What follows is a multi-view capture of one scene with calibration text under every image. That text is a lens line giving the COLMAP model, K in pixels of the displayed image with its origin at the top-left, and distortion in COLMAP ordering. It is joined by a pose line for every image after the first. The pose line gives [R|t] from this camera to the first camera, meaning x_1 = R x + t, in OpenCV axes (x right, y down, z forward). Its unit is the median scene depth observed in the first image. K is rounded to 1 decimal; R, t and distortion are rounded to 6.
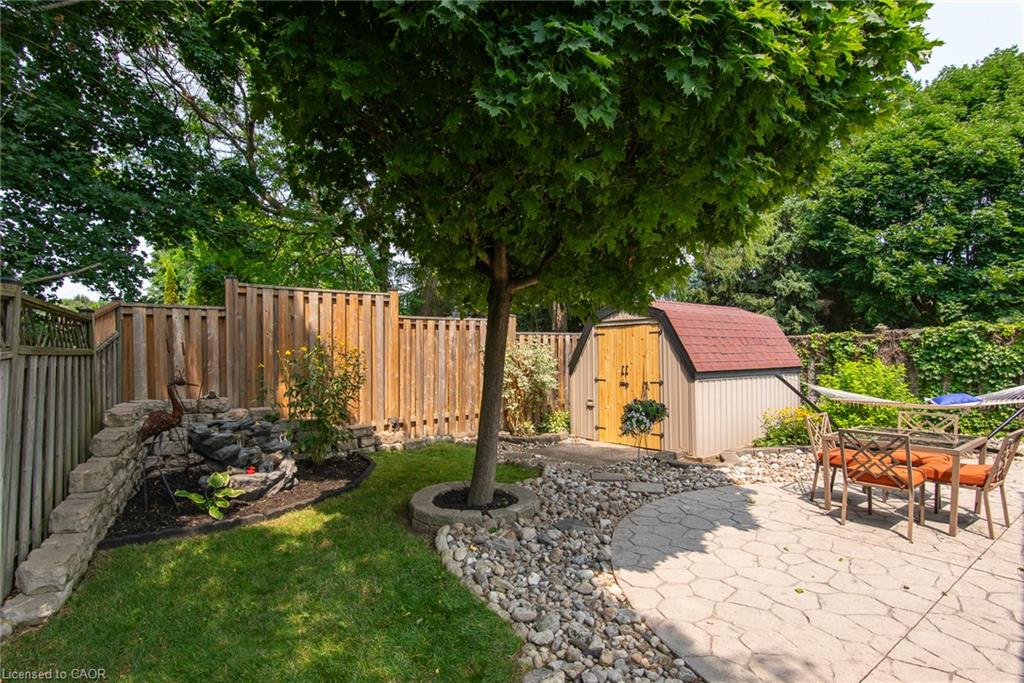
lens RADIAL K [[512.3, 0, 512.0], [0, 512.3, 341.5], [0, 0, 1]] dist [-0.006548, -0.000805]
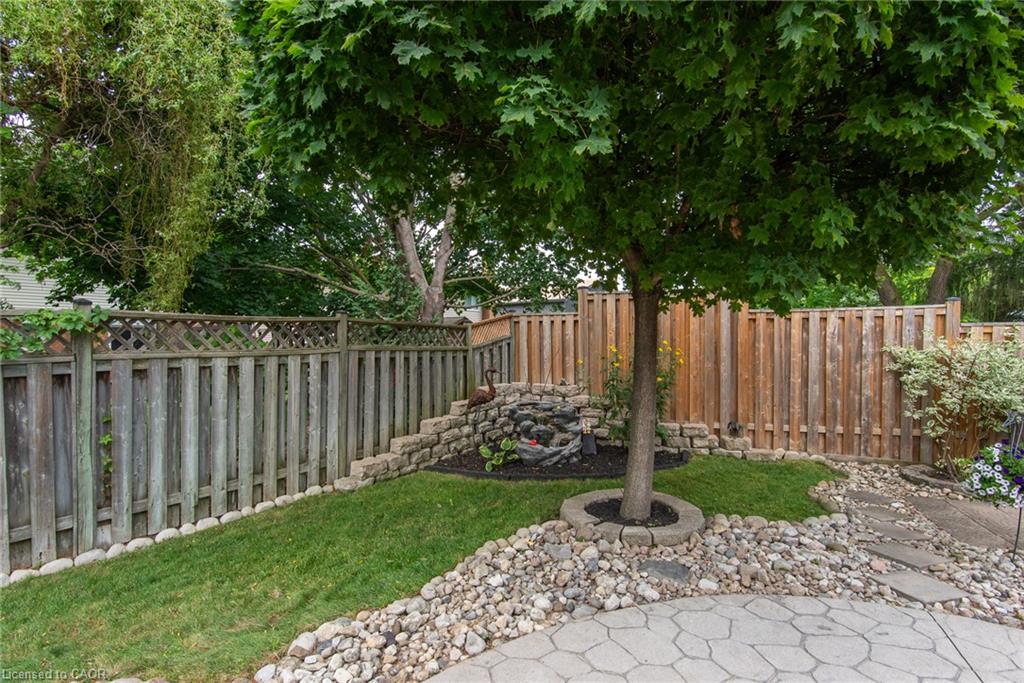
lens RADIAL K [[512.3, 0, 512.0], [0, 512.3, 341.5], [0, 0, 1]] dist [-0.006548, -0.000805]
pose [[0.501113, -0.000350, -0.865382, 0.422269], [0.010246, 0.999932, 0.005528, -0.005354], [0.865321, -0.011637, 0.501083, 0.233602]]
